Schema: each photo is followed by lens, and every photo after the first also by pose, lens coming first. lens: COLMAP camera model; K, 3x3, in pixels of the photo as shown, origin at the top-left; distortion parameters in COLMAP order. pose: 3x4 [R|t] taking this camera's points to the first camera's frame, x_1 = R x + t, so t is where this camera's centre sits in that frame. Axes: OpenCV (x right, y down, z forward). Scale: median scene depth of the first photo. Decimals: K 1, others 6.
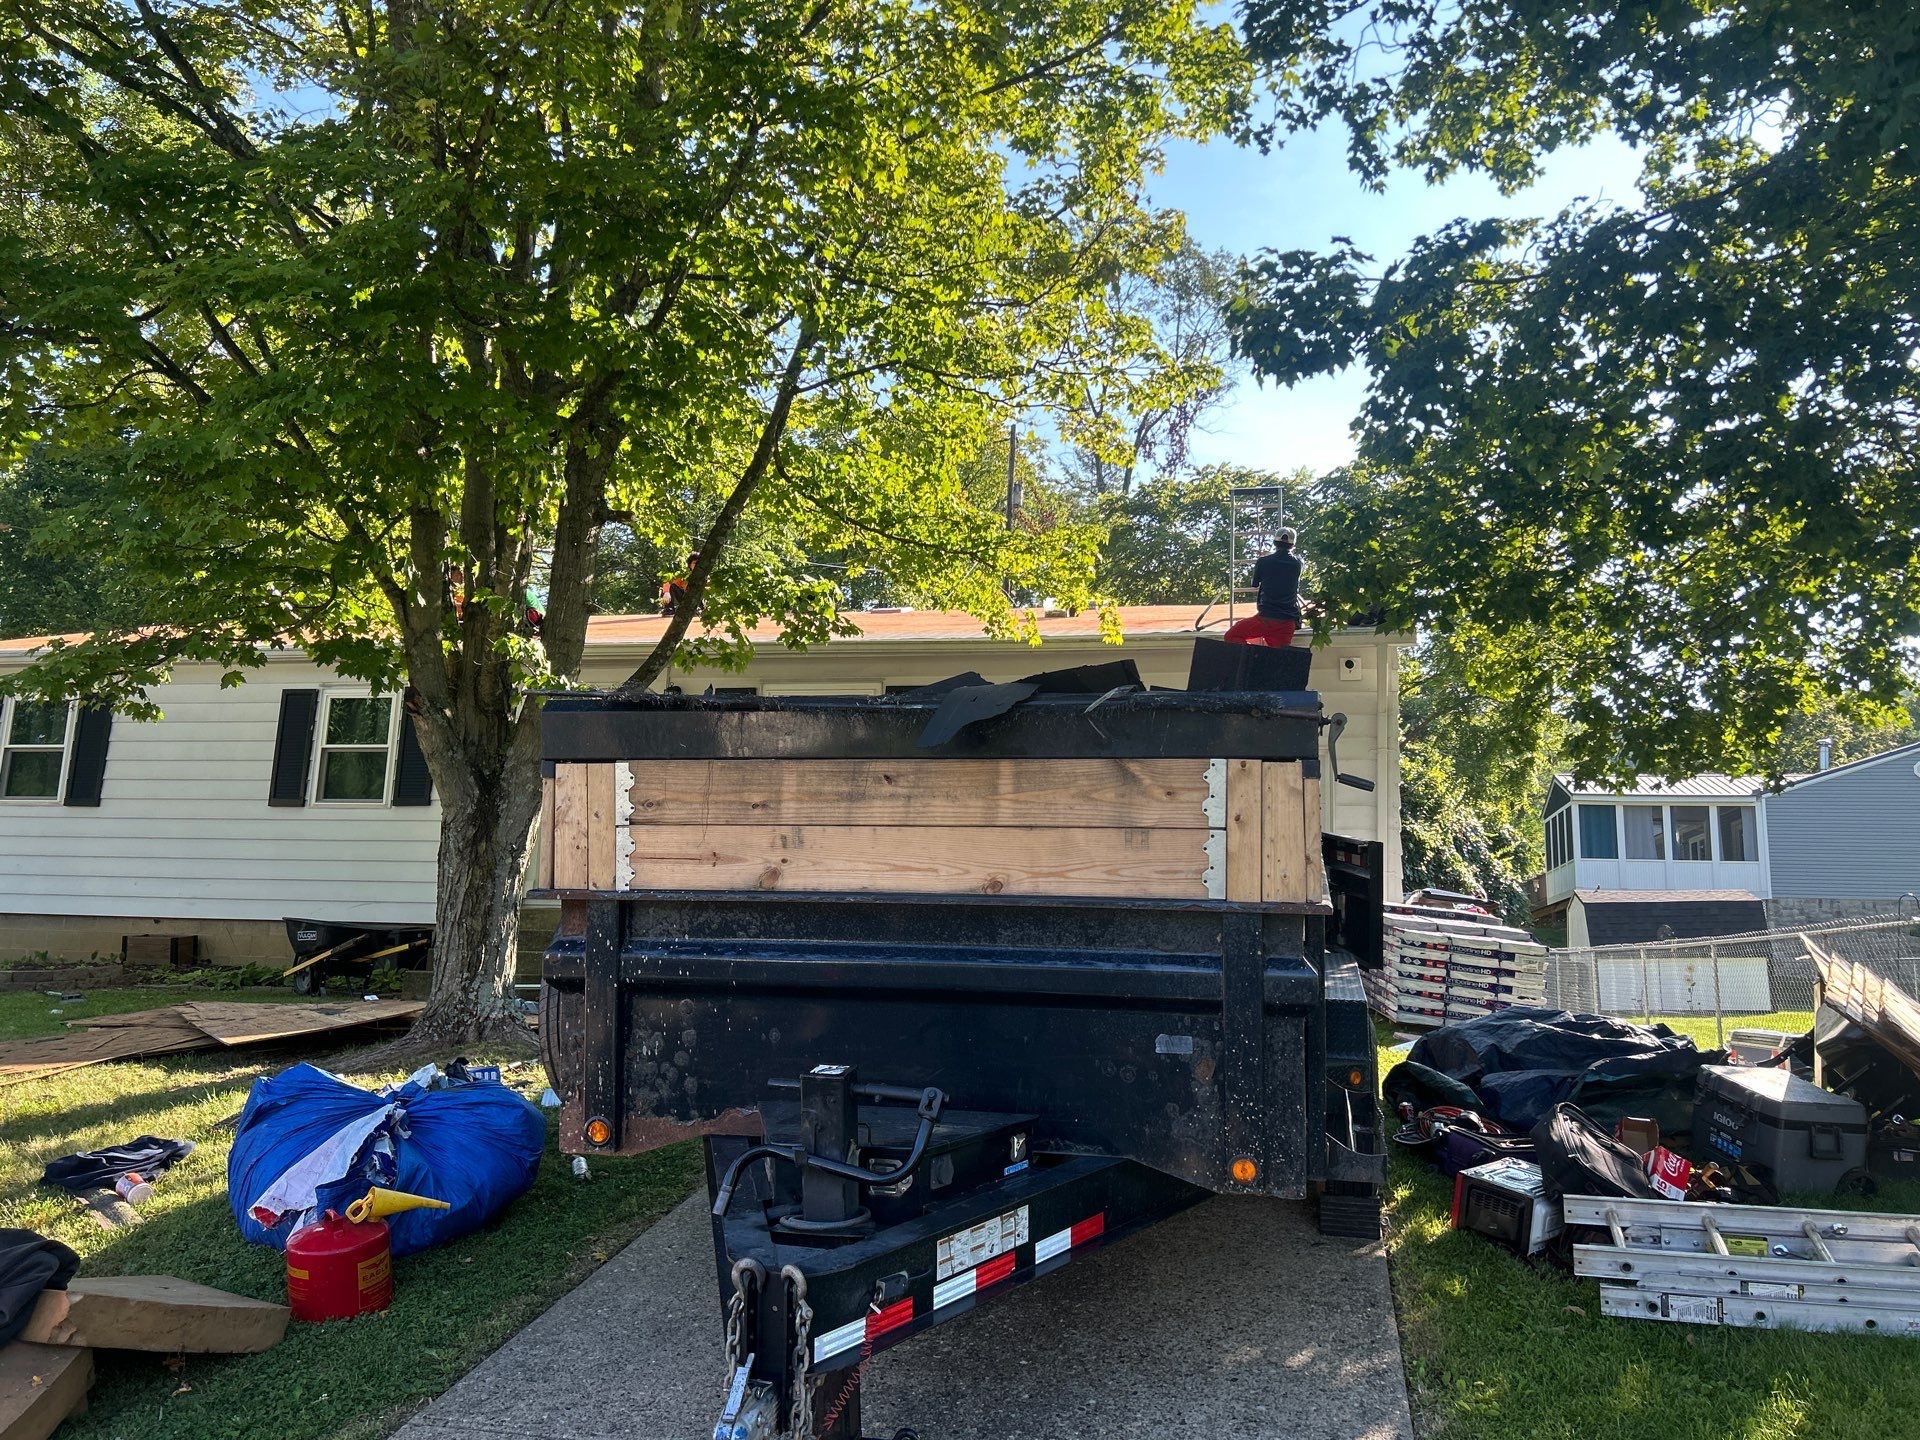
lens RADIAL K [[1419.1, 0, 989.2], [0, 1419.1, 725.8], [0, 0, 1]] dist [0.051358, -0.071660]
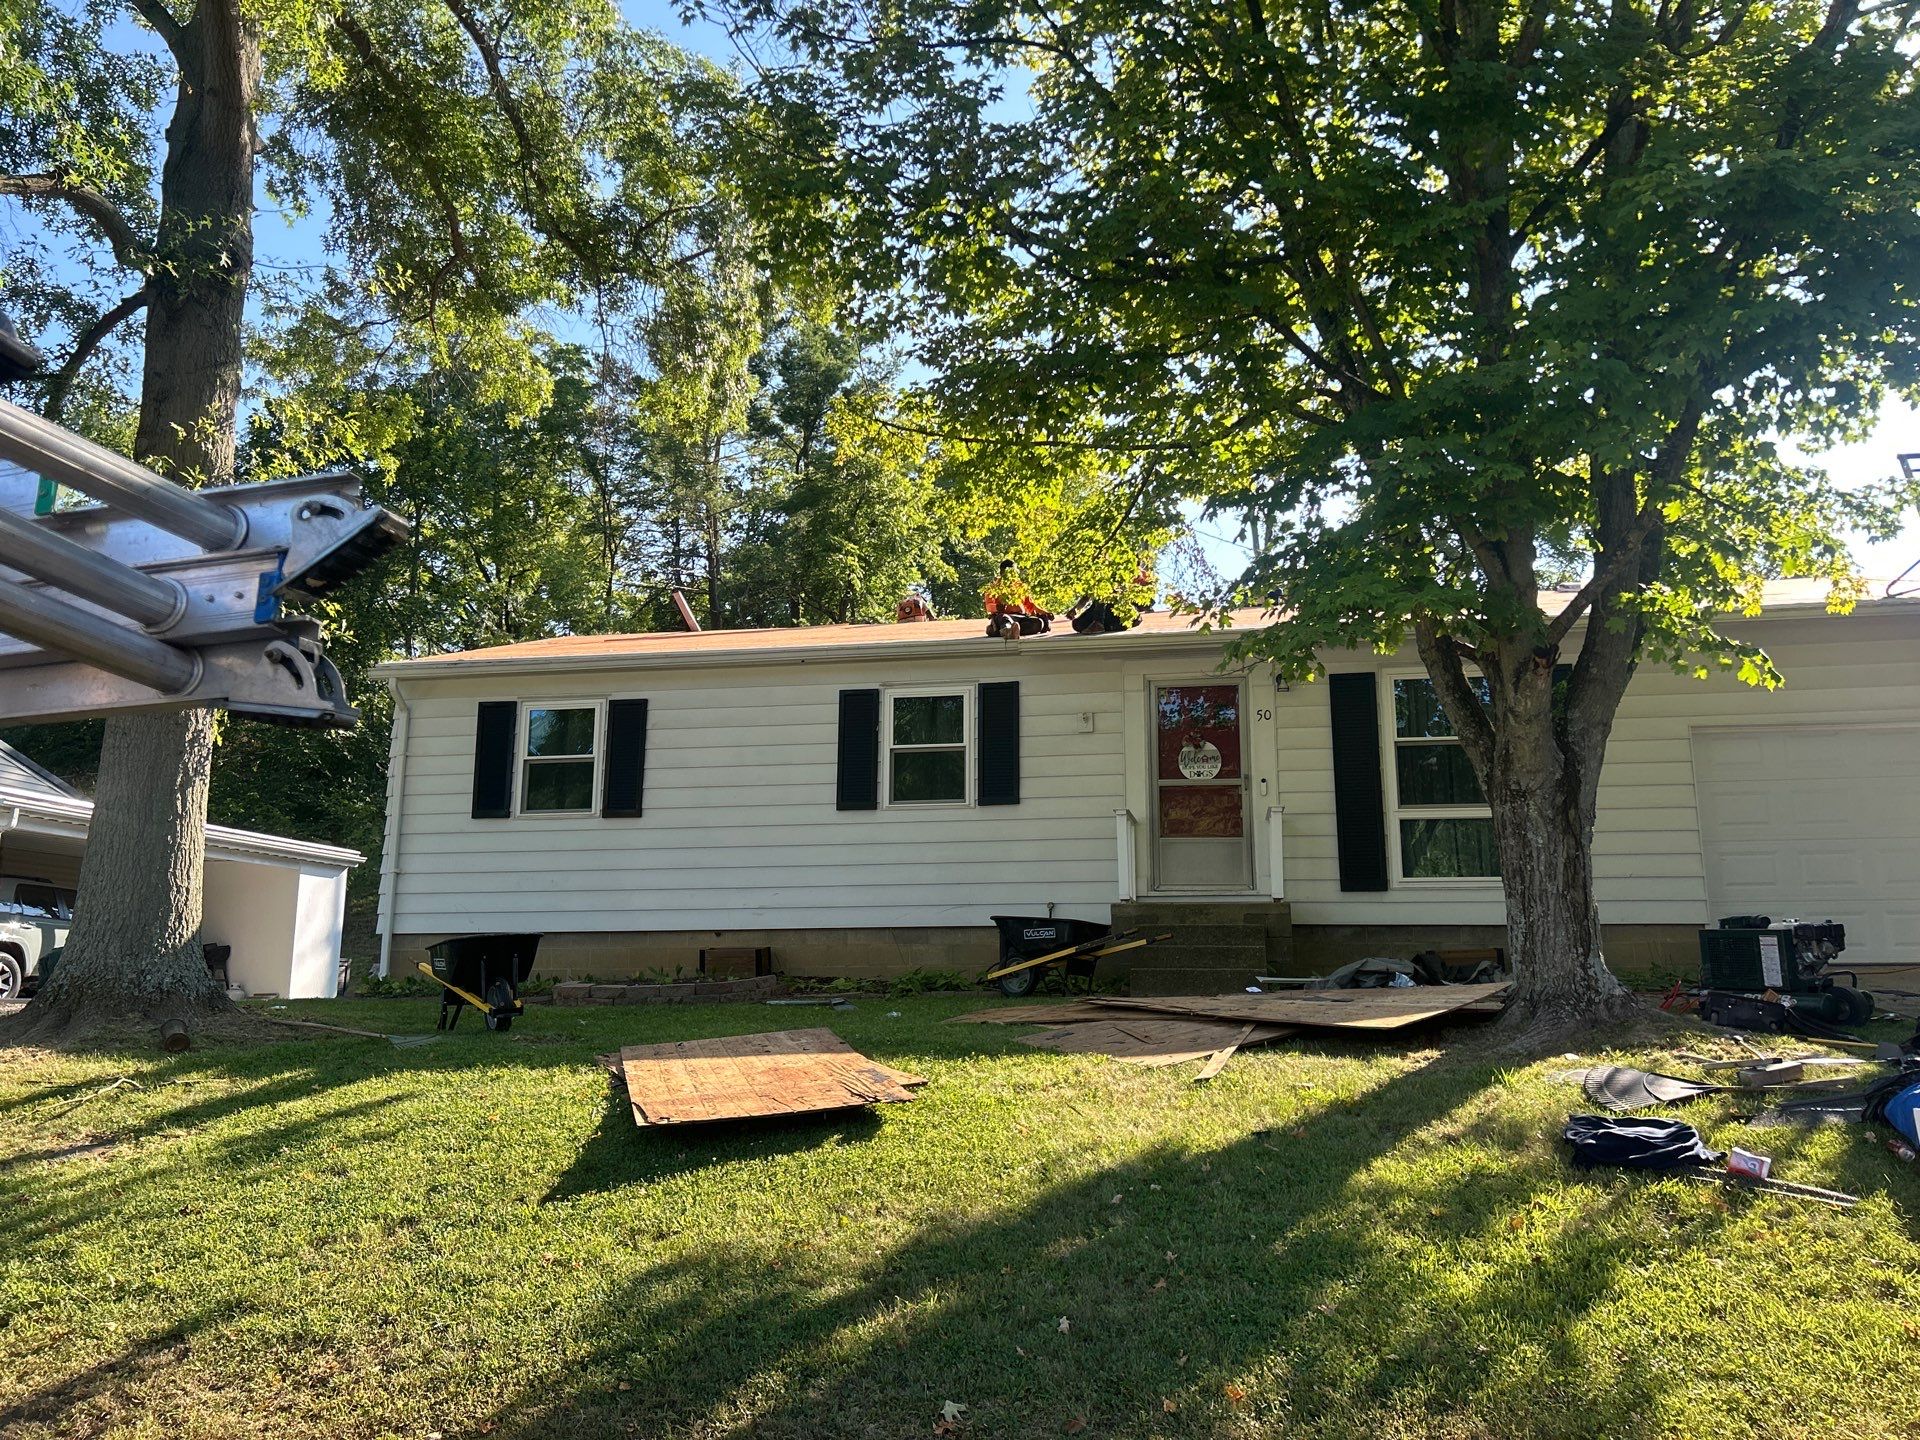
lens RADIAL K [[1419.1, 0, 989.2], [0, 1419.1, 725.8], [0, 0, 1]] dist [0.051358, -0.071660]
pose [[0.999120, -0.030743, 0.028544, -0.425025], [0.030708, 0.999527, 0.001644, 0.000414], [-0.028581, -0.000766, 0.999591, 0.037054]]
